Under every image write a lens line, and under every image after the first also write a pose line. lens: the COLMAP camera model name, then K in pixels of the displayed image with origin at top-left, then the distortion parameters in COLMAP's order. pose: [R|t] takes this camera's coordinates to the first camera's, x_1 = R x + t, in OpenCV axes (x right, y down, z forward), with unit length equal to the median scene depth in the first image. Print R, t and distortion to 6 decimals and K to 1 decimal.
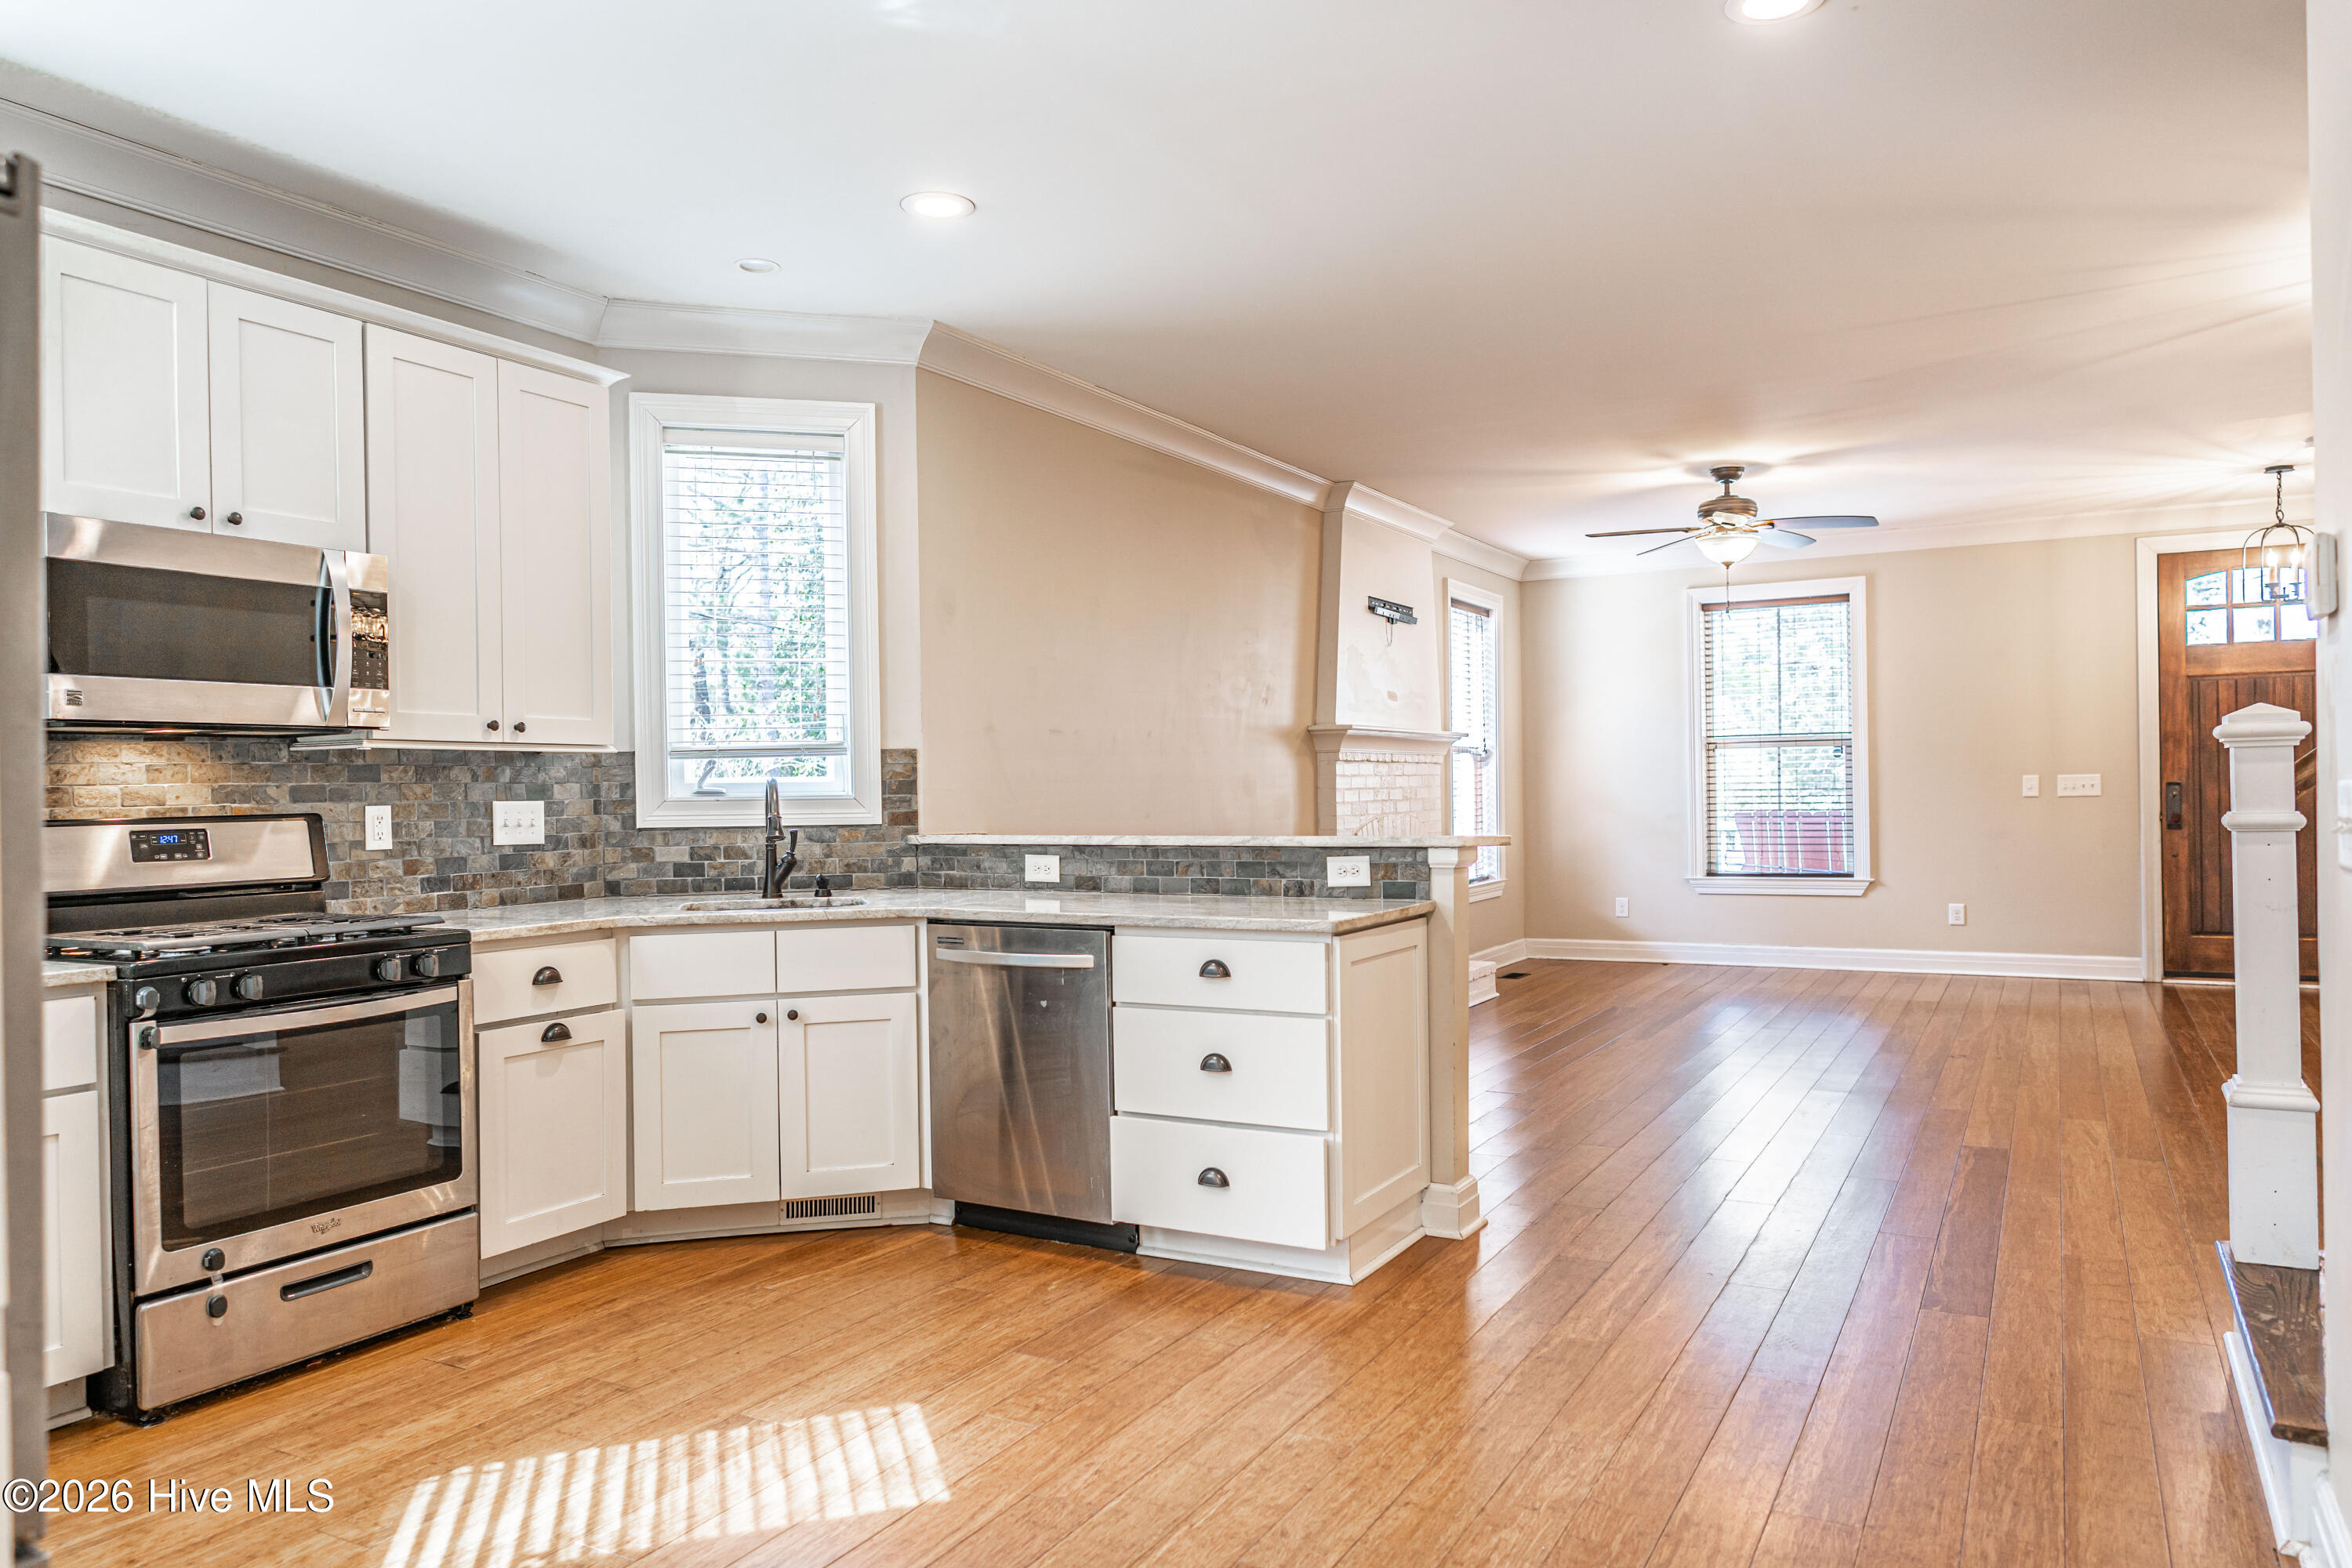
lens RADIAL K [[1598.9, 0, 1175.3], [0, 1598.9, 811.5], [0, 0, 1]] dist [0.017307, 0.000240]
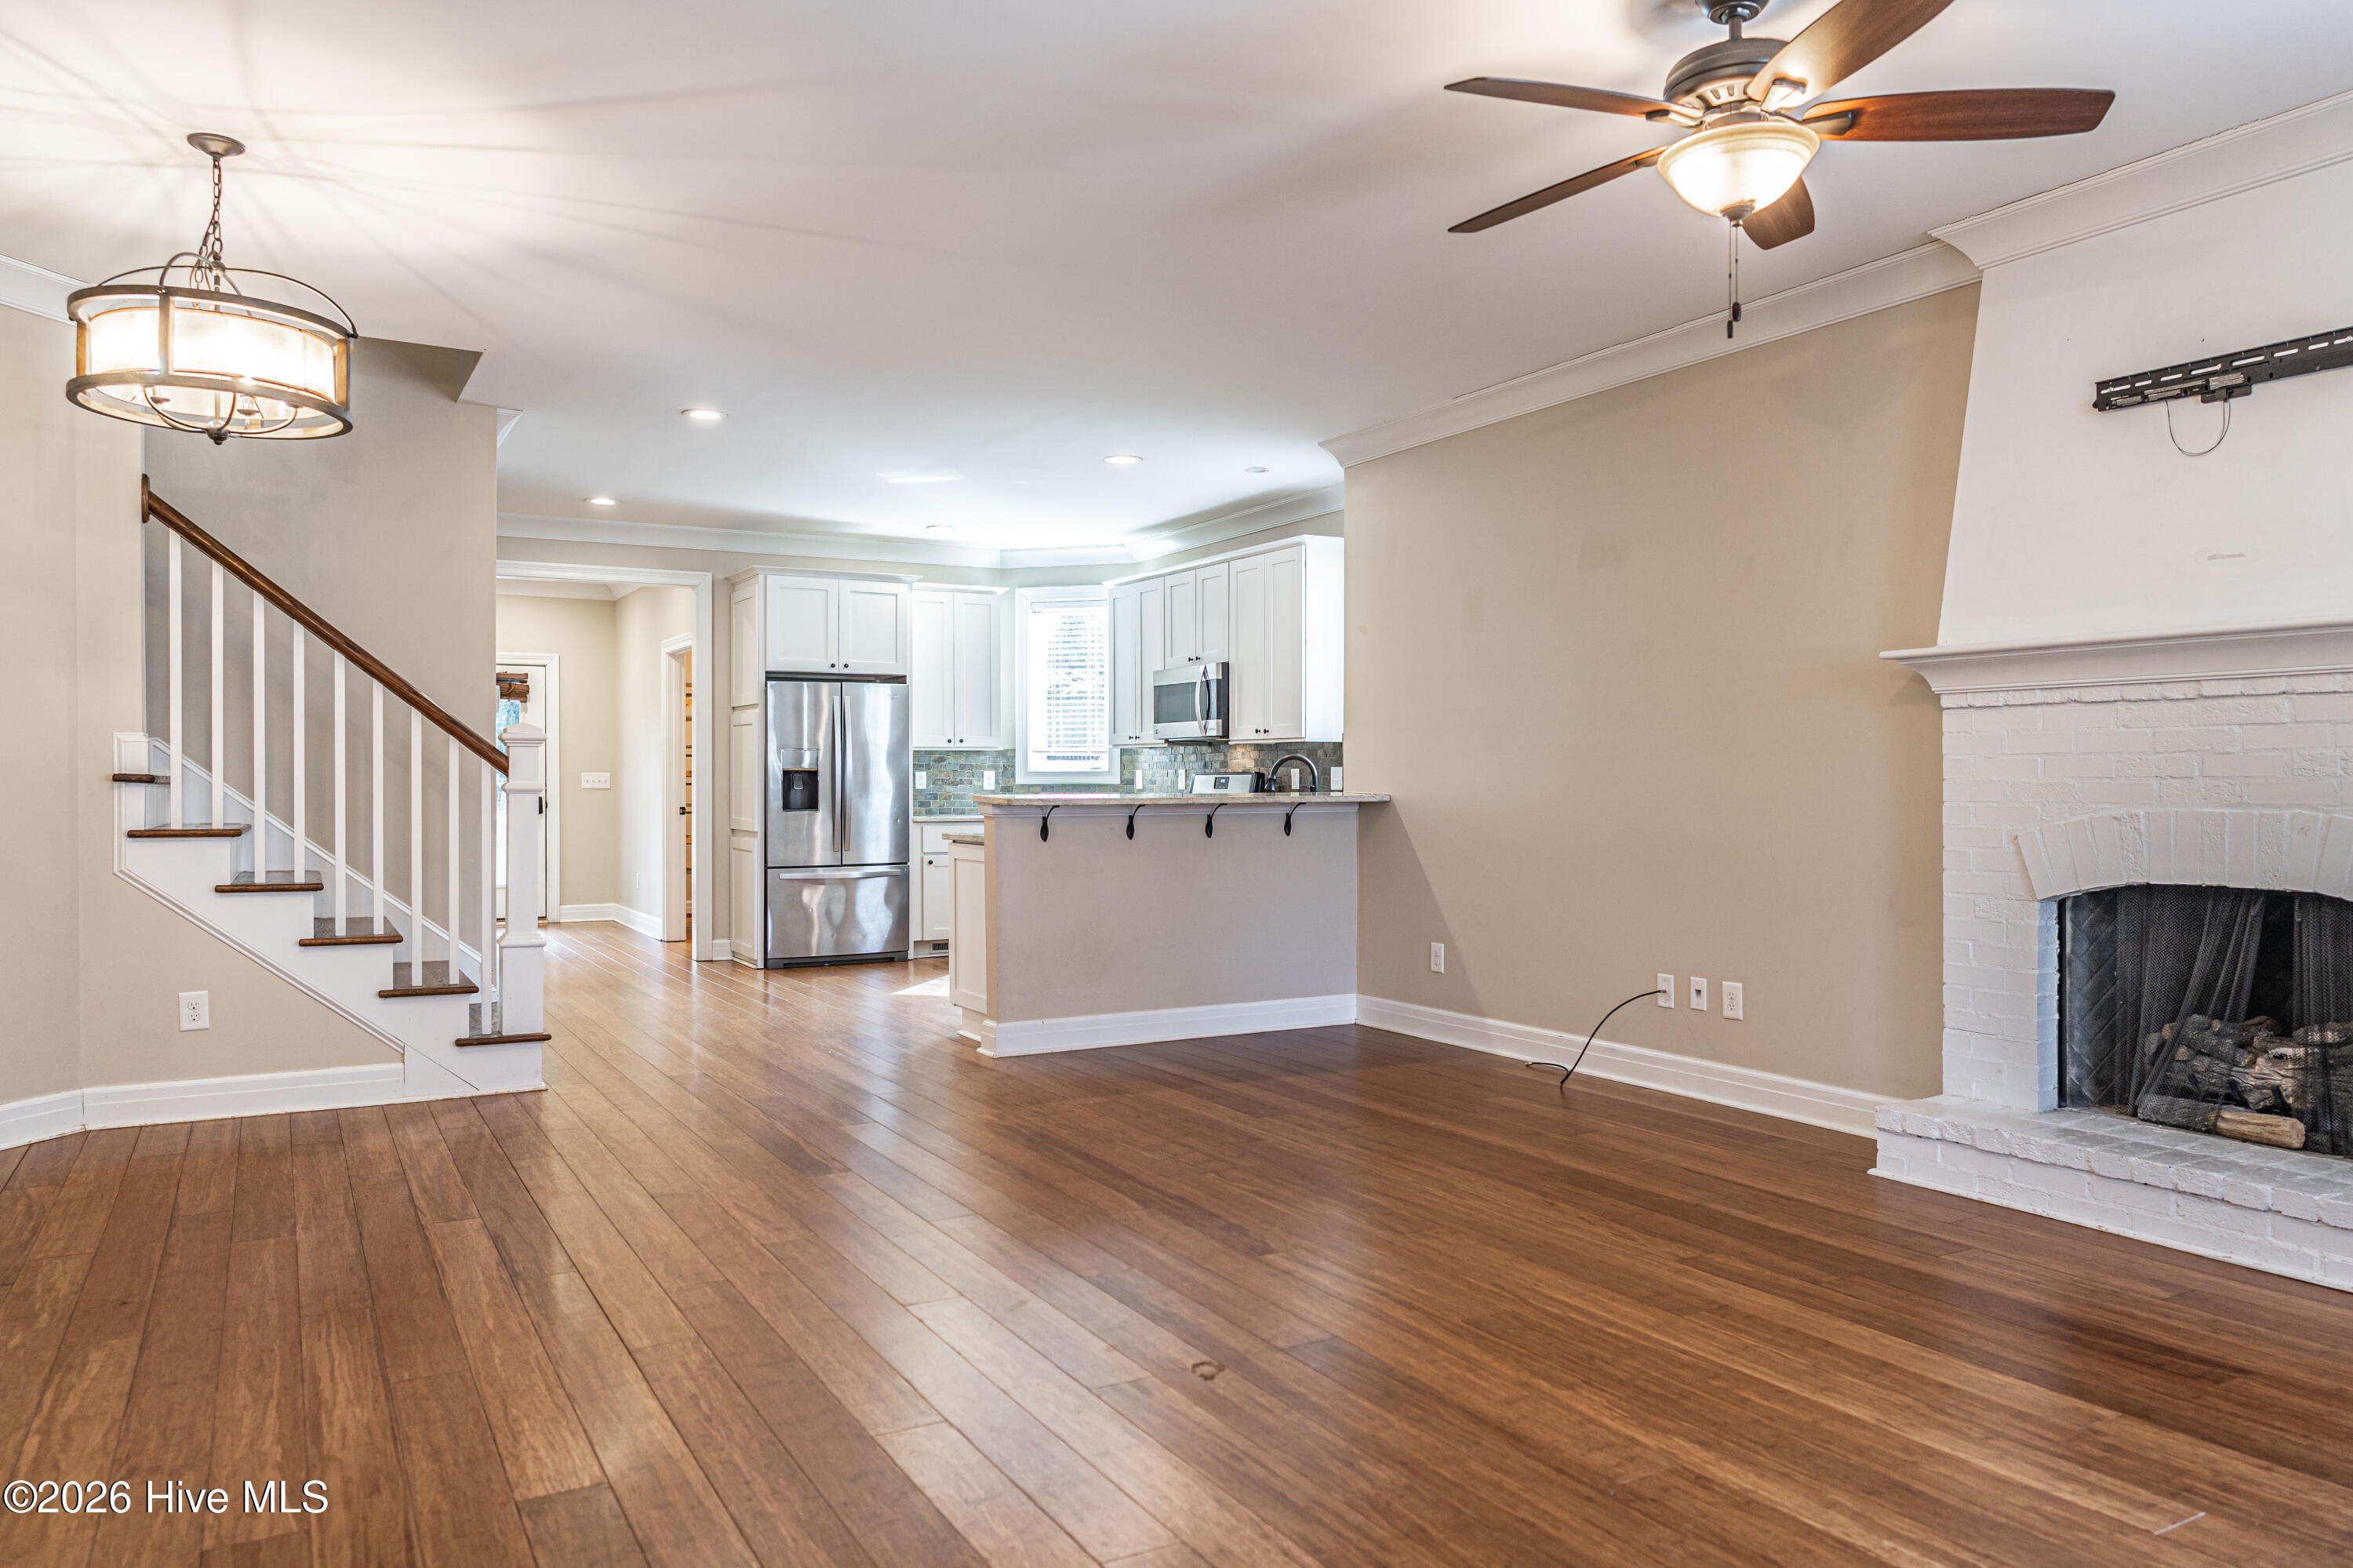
lens RADIAL K [[1590.6, 0, 1149.8], [0, 1590.6, 792.6], [0, 0, 1]] dist [-0.009151, 0.001334]
pose [[-0.532284, 0.022660, -0.846262, 0.773821], [-0.000943, 0.999625, 0.027360, -0.016133], [0.846565, 0.015361, -0.532064, 1.083733]]
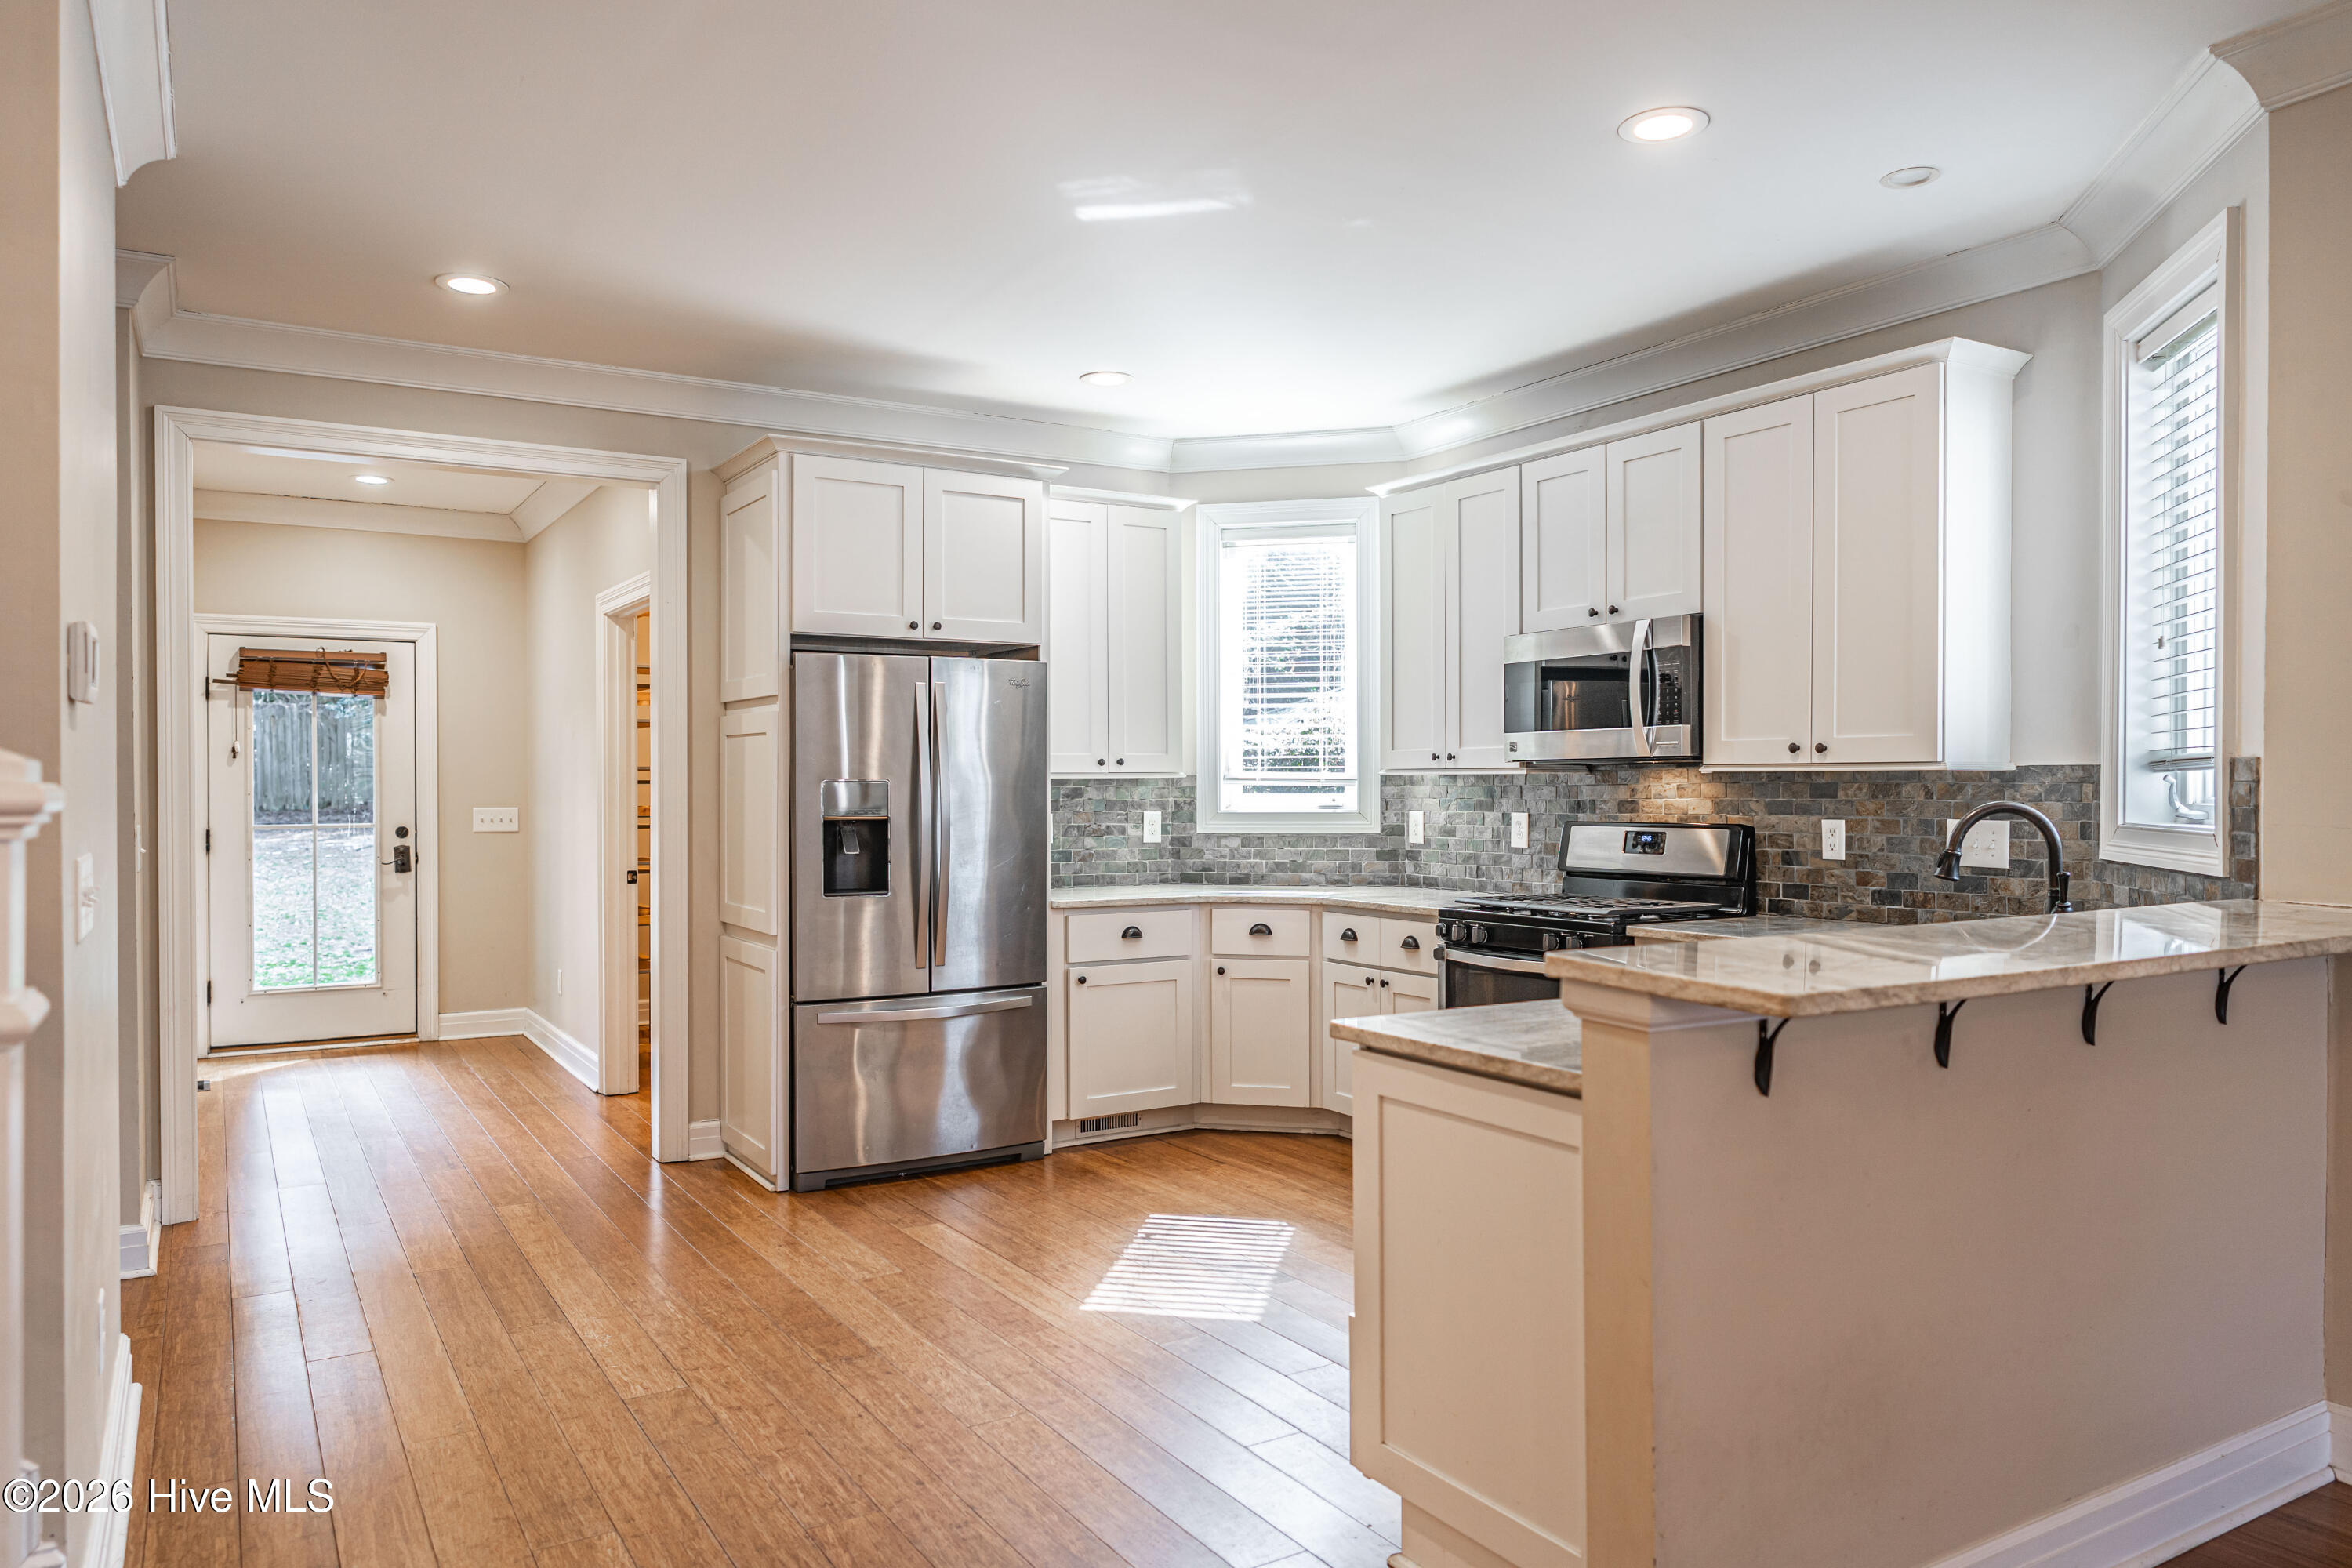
lens RADIAL K [[1568.7, 0, 1135.4], [0, 1568.7, 794.1], [0, 0, 1]] dist [-0.006738, -0.000379]
pose [[-0.507681, 0.021688, -0.861272, 0.371722], [-0.000127, 0.999681, 0.025248, -0.026616], [0.861545, 0.012927, -0.507516, 0.623105]]
